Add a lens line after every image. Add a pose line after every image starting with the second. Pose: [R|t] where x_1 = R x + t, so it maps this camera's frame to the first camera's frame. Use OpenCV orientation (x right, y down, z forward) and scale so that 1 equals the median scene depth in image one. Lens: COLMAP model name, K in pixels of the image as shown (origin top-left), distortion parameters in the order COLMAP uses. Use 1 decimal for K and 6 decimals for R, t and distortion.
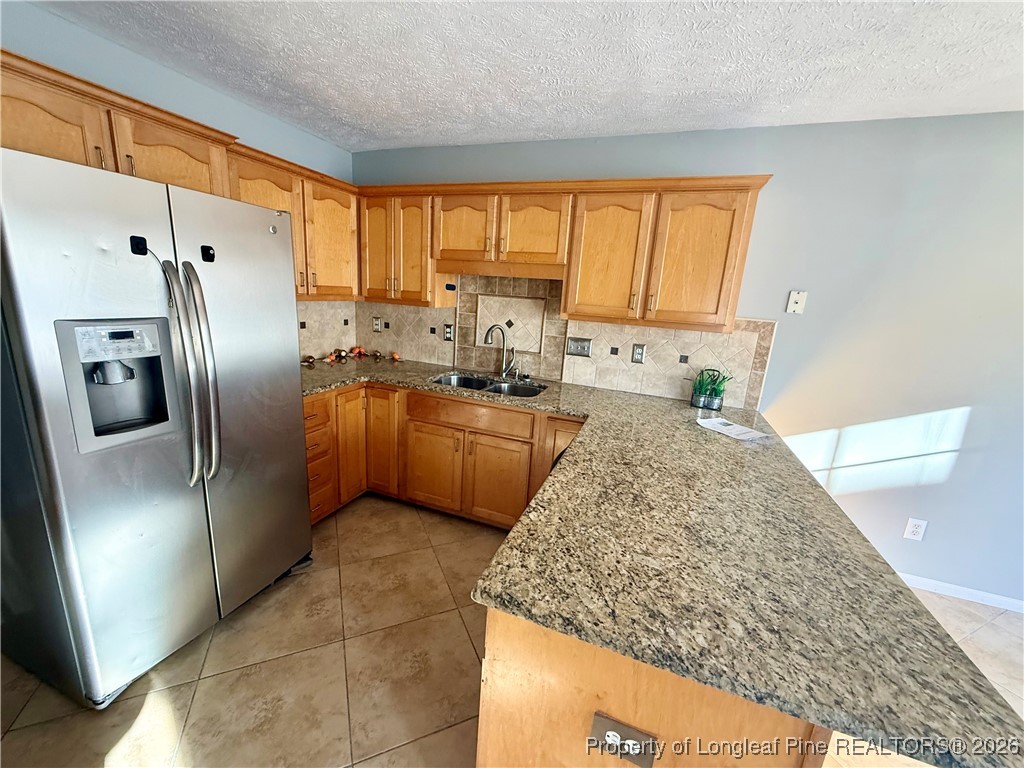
lens RADIAL K [[408.0, 0, 512.0], [0, 408.0, 384.0], [0, 0, 1]] dist [-0.000814, 0.000112]
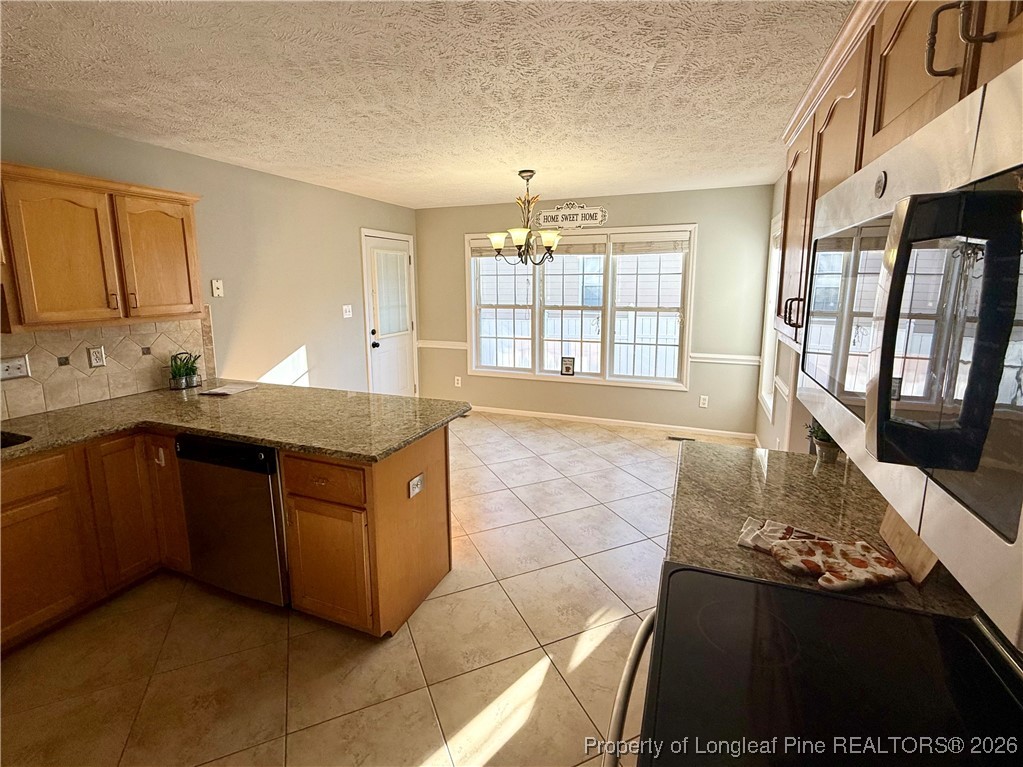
lens RADIAL K [[466.2, 0, 510.2], [0, 466.2, 353.1], [0, 0, 1]] dist [-0.001082, -0.000061]
pose [[0.010161, -0.217320, 0.976047, -0.760037], [0.229743, 0.950493, 0.209239, -0.097883], [-0.973198, 0.222114, 0.059586, 0.051622]]
